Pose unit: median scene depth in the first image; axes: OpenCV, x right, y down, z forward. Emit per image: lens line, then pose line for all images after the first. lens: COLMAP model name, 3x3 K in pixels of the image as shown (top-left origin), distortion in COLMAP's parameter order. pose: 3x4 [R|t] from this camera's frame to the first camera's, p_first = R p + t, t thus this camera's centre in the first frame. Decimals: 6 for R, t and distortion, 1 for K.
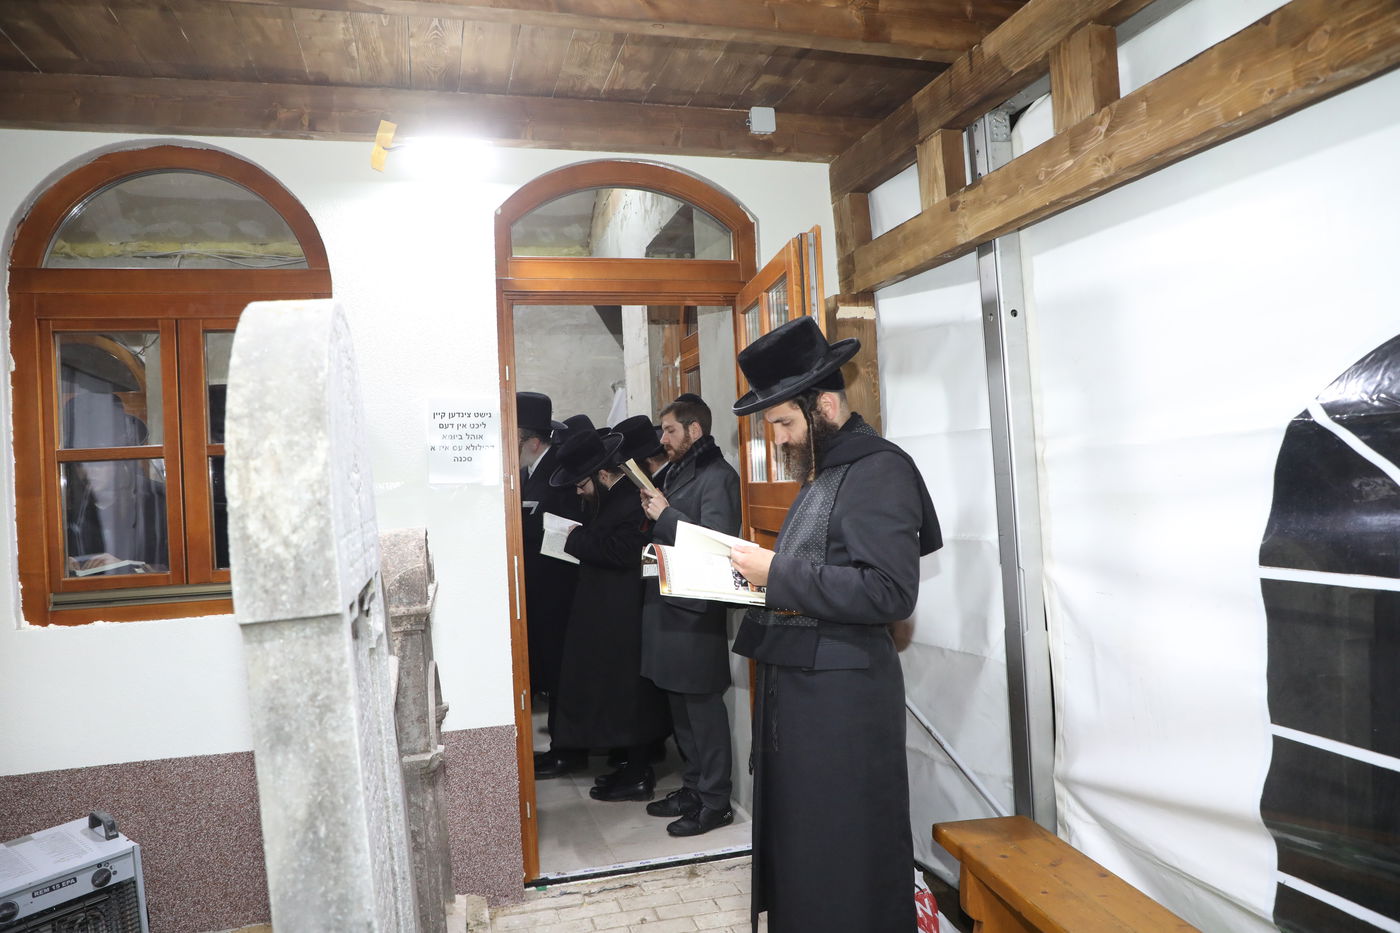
lens RADIAL K [[949.1, 0, 703.6], [0, 949.1, 462.7], [0, 0, 1]] dist [-0.041787, 0.002924]
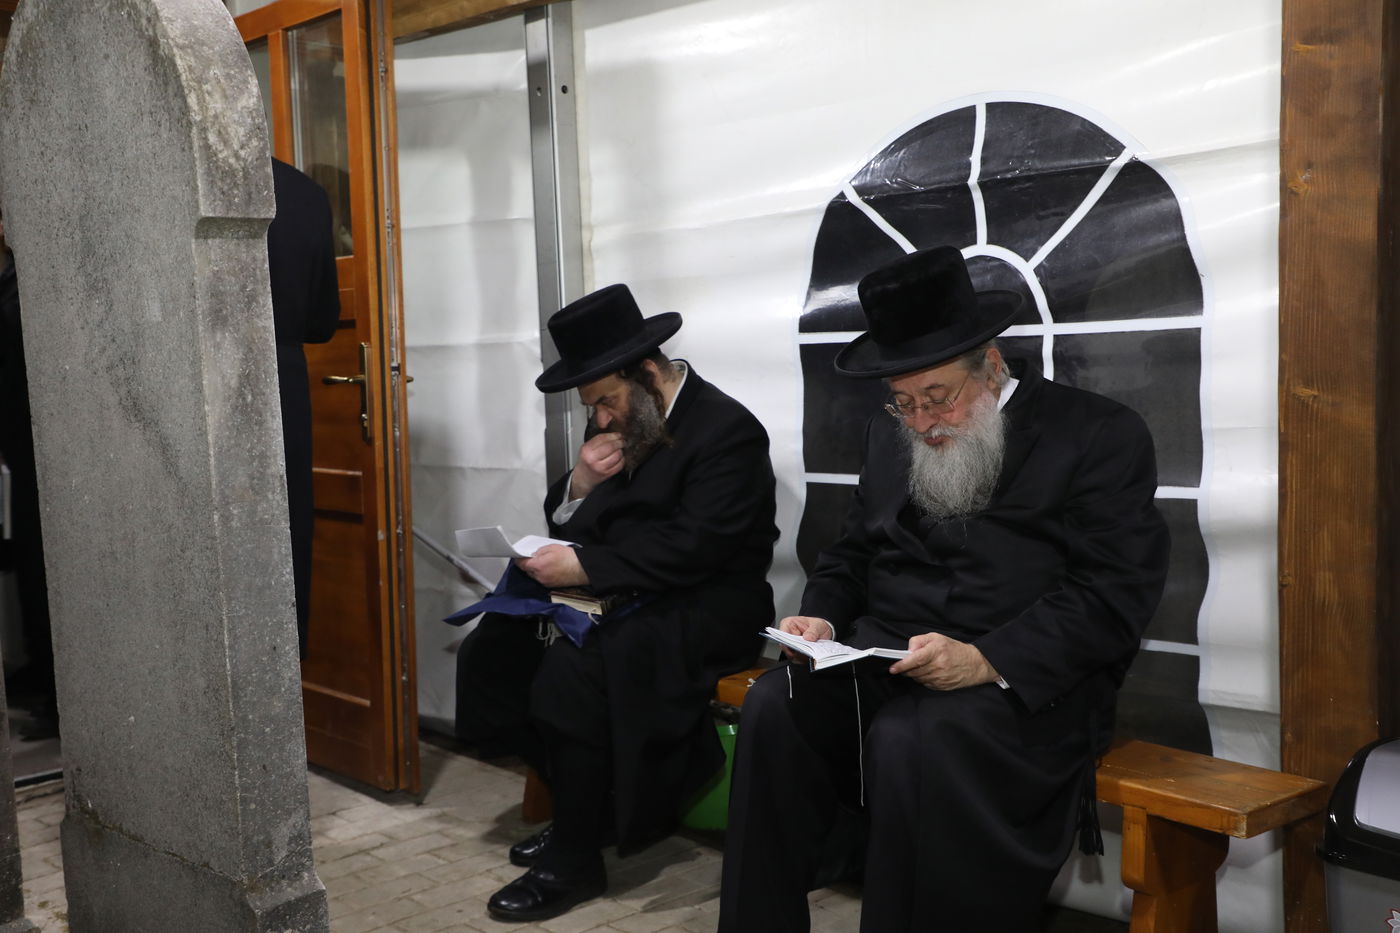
lens RADIAL K [[1483.6, 0, 698.9], [0, 1483.6, 468.0], [0, 0, 1]] dist [0.083241, 0.000000]
pose [[0.854663, -0.010623, 0.519075, -0.866307], [-0.023388, 0.997988, 0.058932, 0.331569], [-0.518657, -0.062507, 0.852695, -0.937163]]
